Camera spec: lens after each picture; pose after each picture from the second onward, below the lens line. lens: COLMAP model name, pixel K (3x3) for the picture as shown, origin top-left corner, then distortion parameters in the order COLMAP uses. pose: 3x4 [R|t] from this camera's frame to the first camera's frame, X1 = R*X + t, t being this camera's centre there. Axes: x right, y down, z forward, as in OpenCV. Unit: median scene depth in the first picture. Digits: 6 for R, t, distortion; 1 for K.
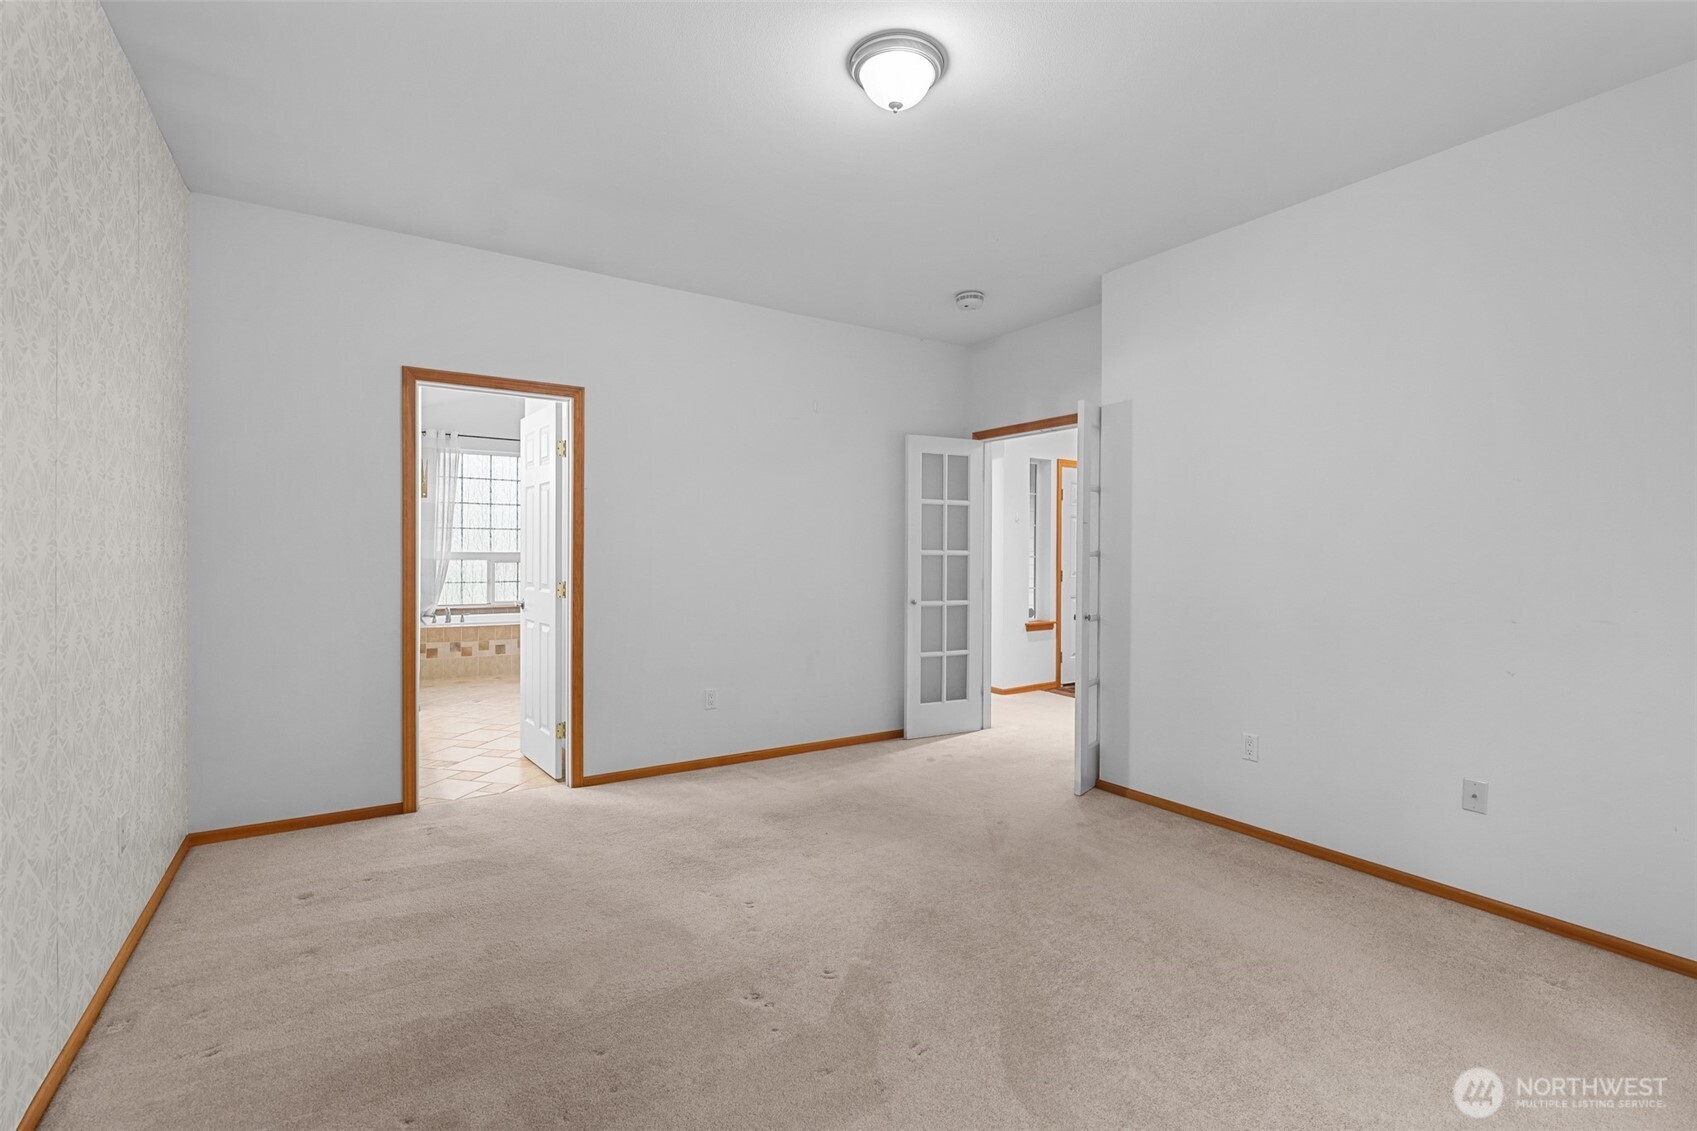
lens RADIAL K [[767.0, 0, 834.9], [0, 767.0, 557.9], [0, 0, 1]] dist [-0.008436, 0.000703]
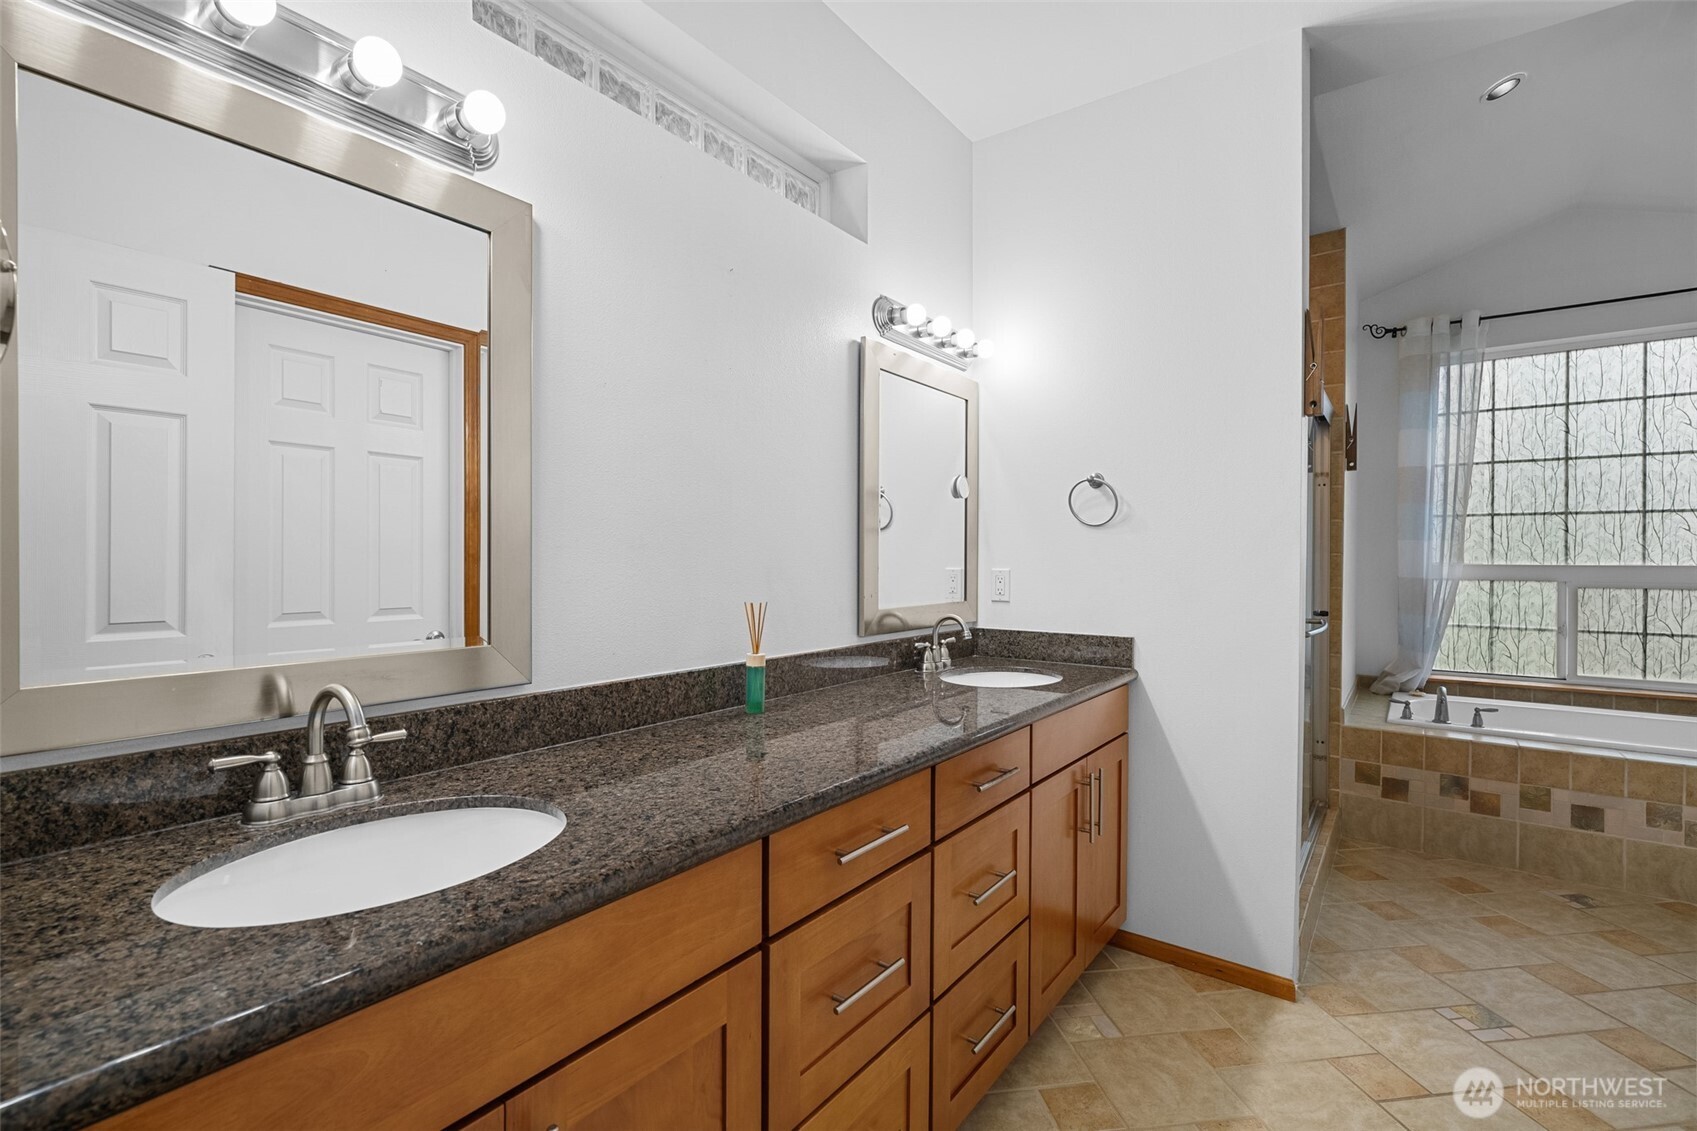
lens RADIAL K [[767.0, 0, 830.6], [0, 767.0, 564.9], [0, 0, 1]] dist [-0.008436, 0.000703]
pose [[0.354875, 0.002039, -0.934912, -0.190786], [-0.006206, 0.999981, -0.000175, -0.005251], [0.934893, 0.005864, 0.354881, 0.450931]]
